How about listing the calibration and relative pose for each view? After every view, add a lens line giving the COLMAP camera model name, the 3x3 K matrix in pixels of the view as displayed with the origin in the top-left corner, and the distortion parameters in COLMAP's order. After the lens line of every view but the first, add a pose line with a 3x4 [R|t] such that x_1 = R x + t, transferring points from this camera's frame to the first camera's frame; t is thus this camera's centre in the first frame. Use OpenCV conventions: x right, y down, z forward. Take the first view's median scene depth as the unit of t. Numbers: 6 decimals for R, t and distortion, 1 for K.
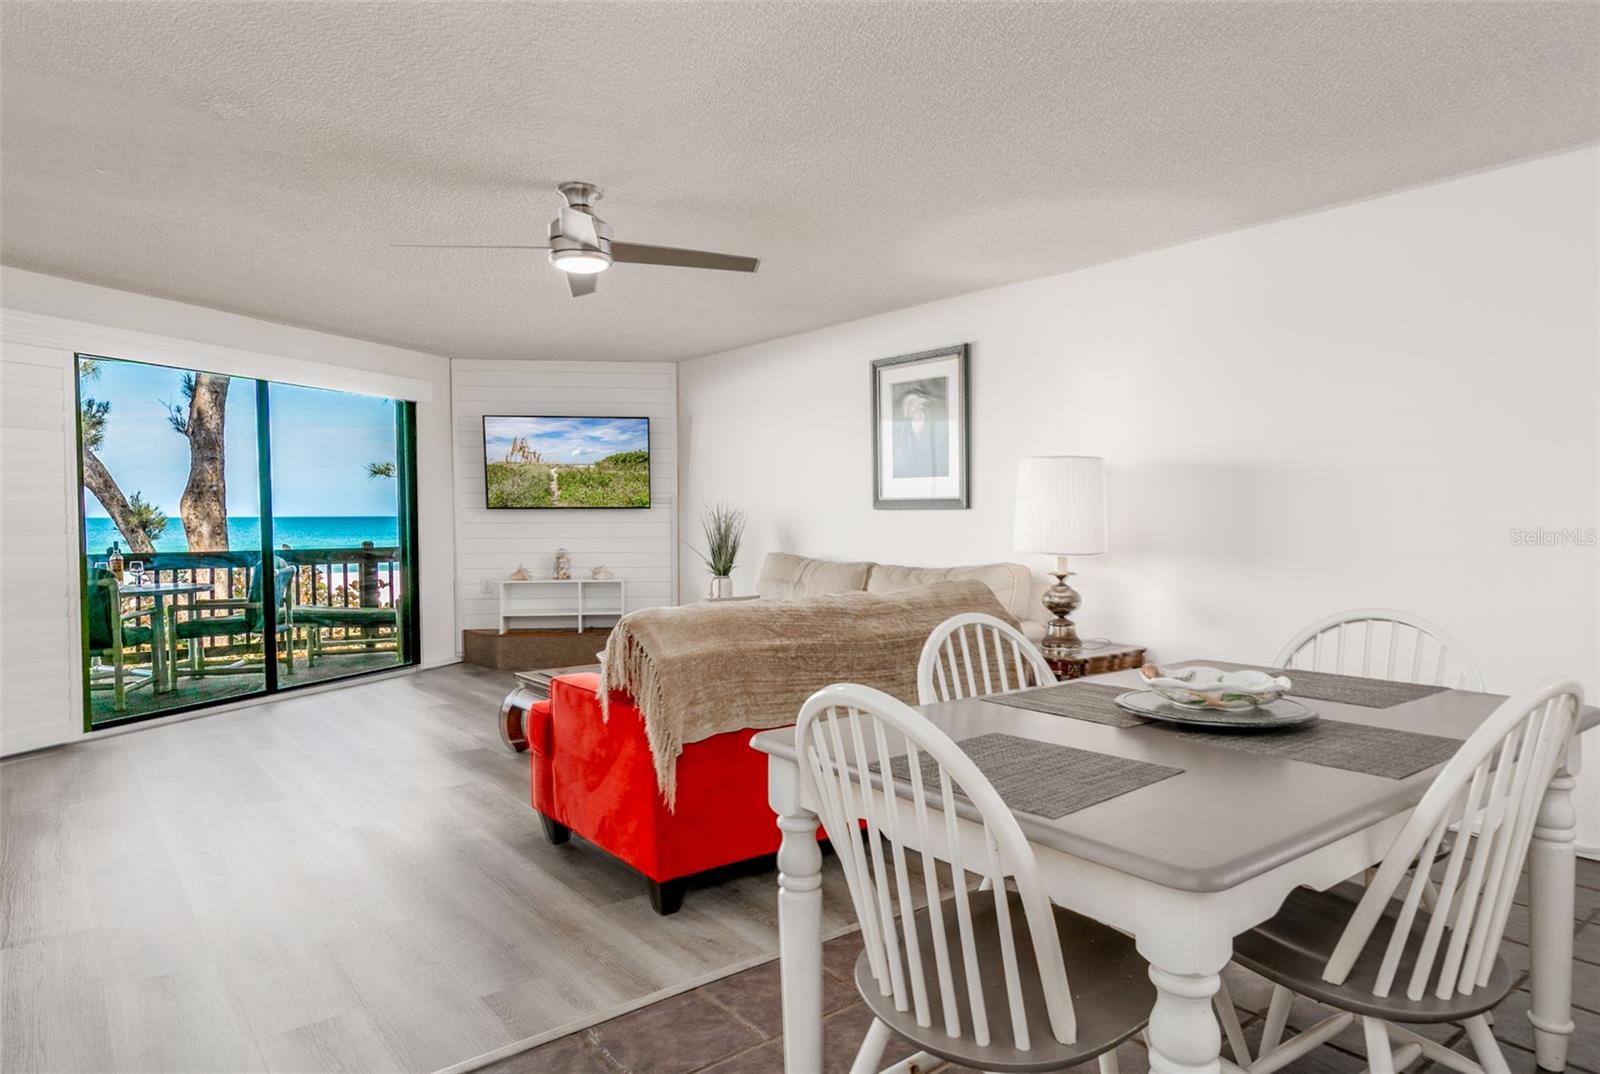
lens RADIAL K [[978.8, 0, 807.3], [0, 978.8, 547.9], [0, 0, 1]] dist [-0.006859, 0.002169]
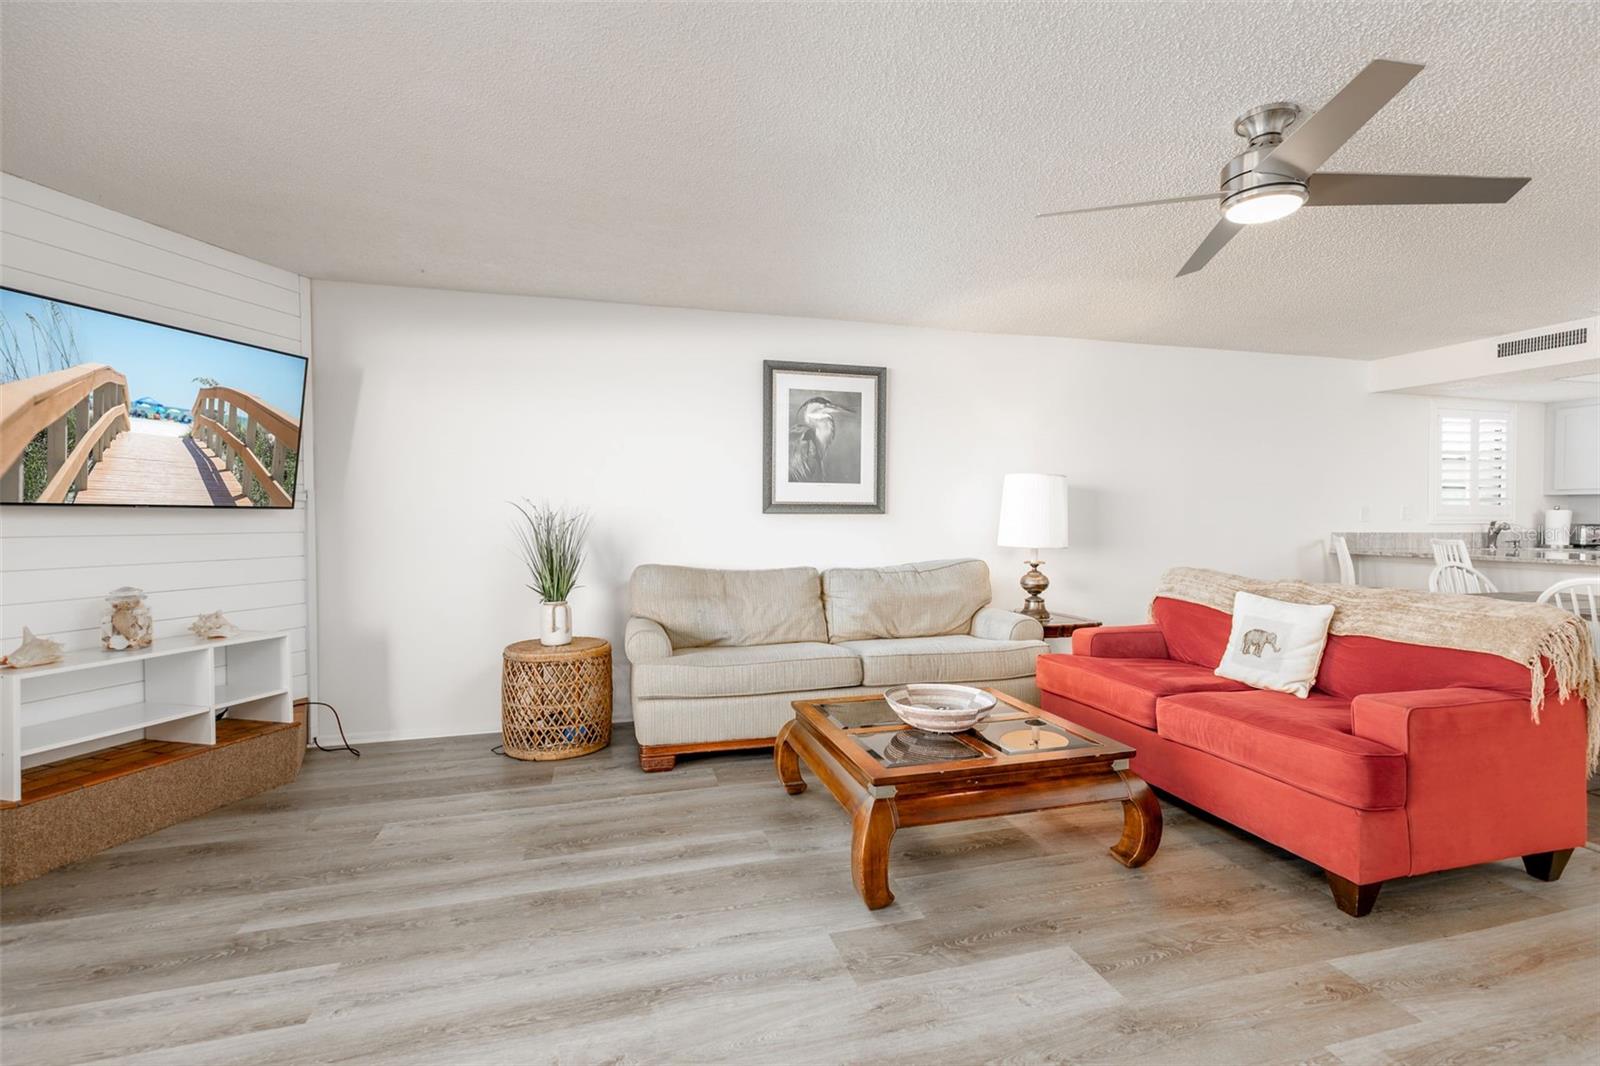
lens RADIAL K [[722.3, 0, 816.0], [0, 722.3, 527.3], [0, 0, 1]] dist [0.010161, -0.002939]
pose [[0.377700, -0.008406, 0.925890, -0.537068], [0.032275, 0.999471, -0.004092, -0.019443], [-0.925365, 0.031429, 0.377771, 0.634089]]
